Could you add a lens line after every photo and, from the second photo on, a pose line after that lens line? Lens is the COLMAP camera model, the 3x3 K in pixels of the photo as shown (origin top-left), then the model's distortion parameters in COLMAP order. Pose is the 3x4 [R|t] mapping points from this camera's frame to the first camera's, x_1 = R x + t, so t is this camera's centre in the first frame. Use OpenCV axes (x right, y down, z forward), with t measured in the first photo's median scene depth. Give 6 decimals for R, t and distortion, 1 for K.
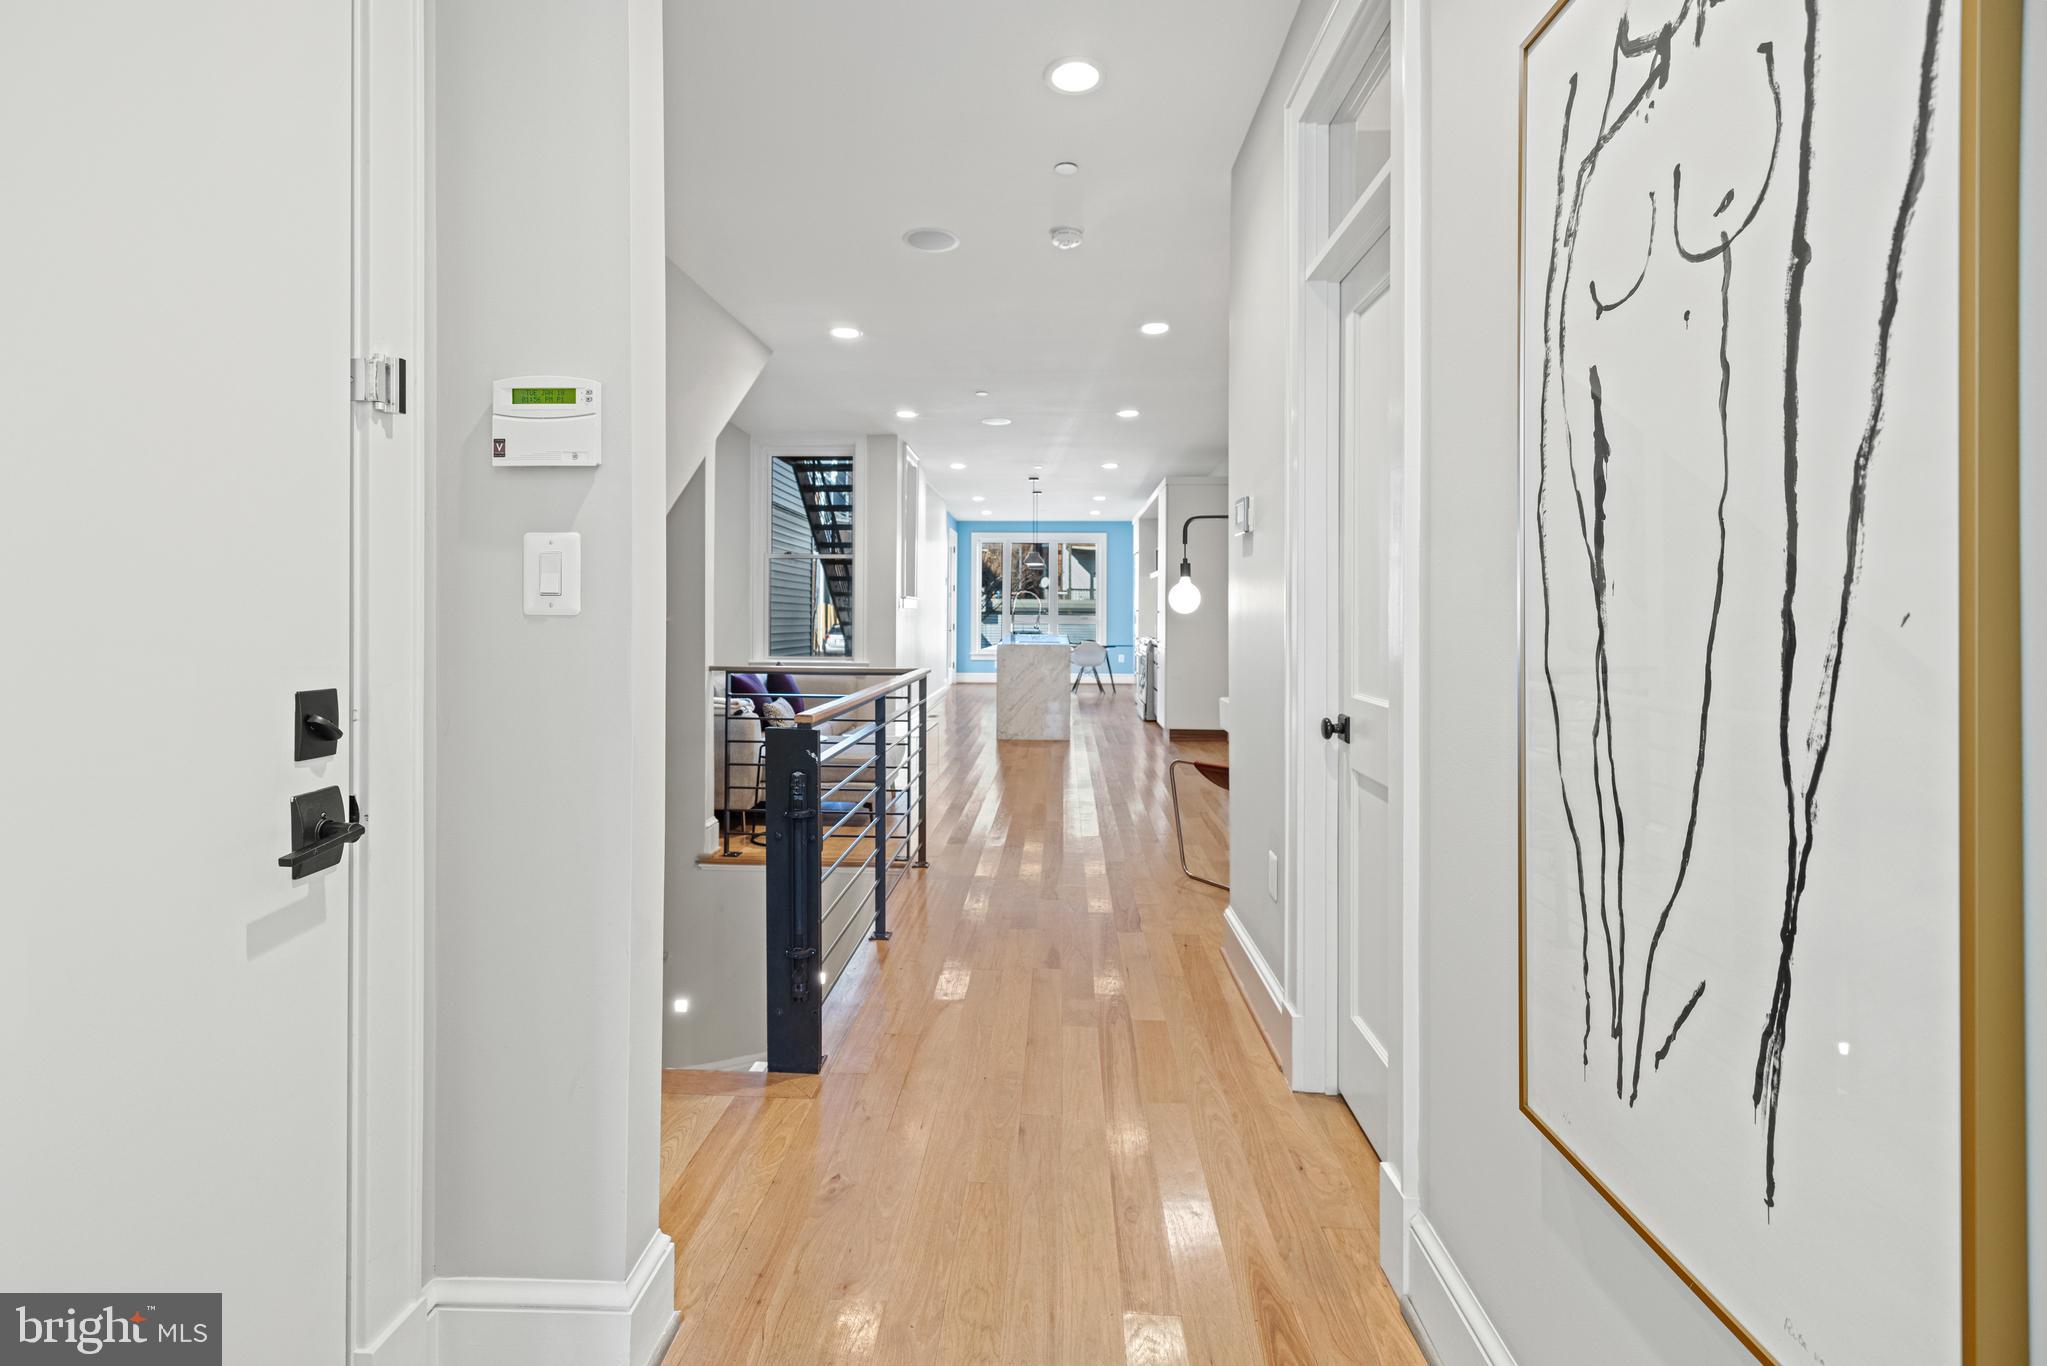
lens RADIAL K [[883.7, 0, 1024.9], [0, 883.7, 613.4], [0, 0, 1]] dist [0.010409, -0.000855]
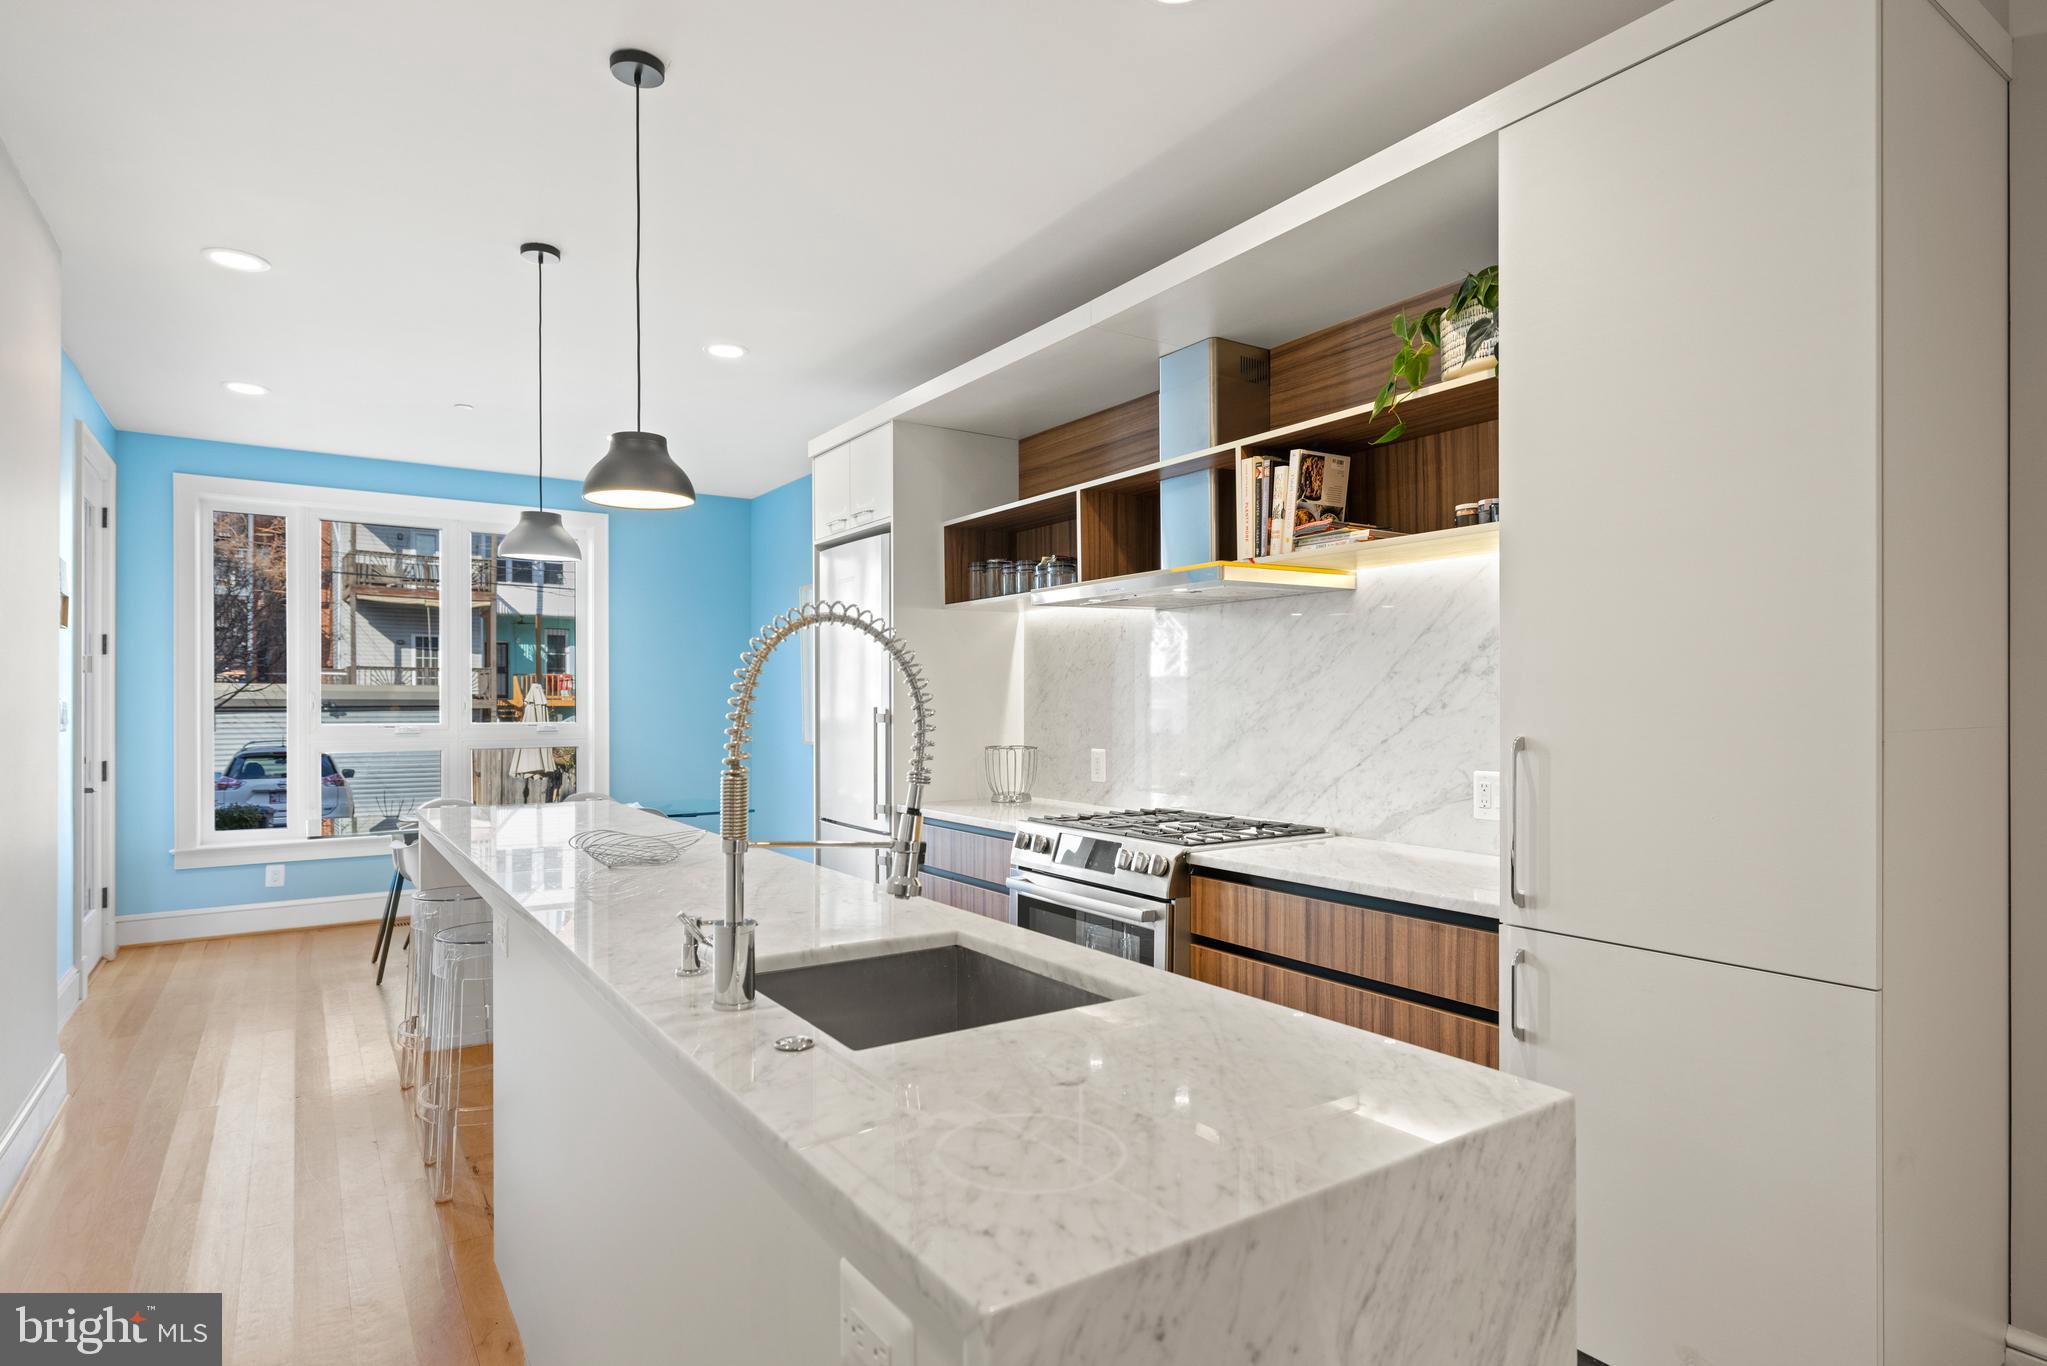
lens RADIAL K [[1082.0, 0, 1027.6], [0, 1082.0, 709.7], [0, 0, 1]] dist [-0.017169, -0.000676]
pose [[0.807401, -0.013872, 0.589839, -0.076294], [0.009552, 0.999900, 0.010442, -0.013598], [-0.589925, -0.002797, 0.807453, 0.979086]]
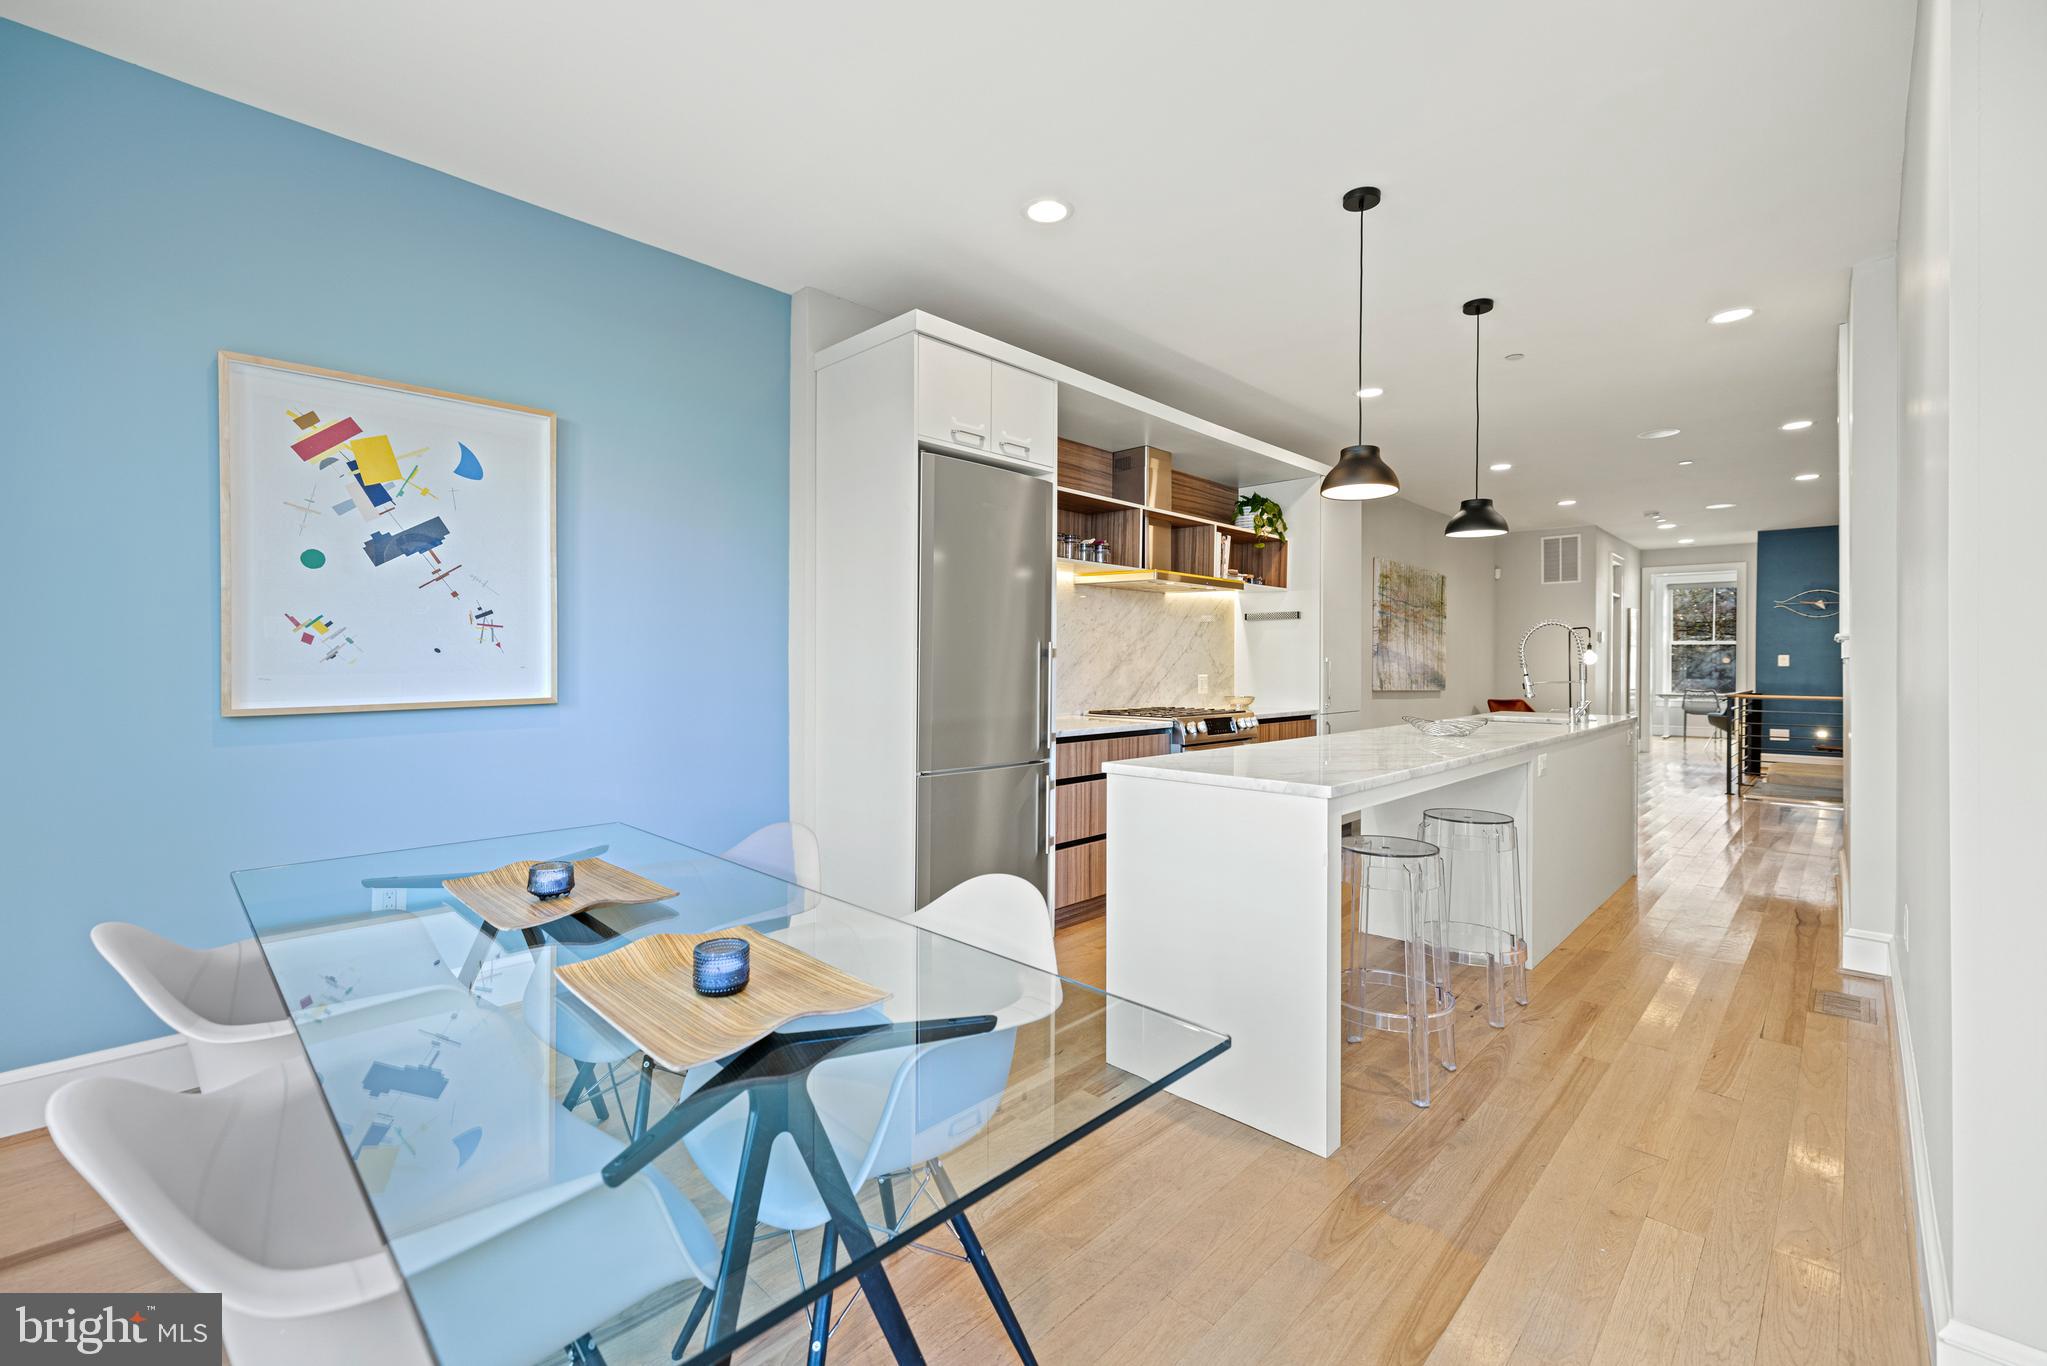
lens RADIAL K [[883.7, 0, 1019.4], [0, 883.7, 660.5], [0, 0, 1]] dist [0.010409, -0.000855]
pose [[-0.751650, -0.009673, 0.659492, -0.106953], [-0.009232, 0.999949, 0.004145, -0.004500], [-0.659498, -0.002973, -0.751700, 1.627367]]
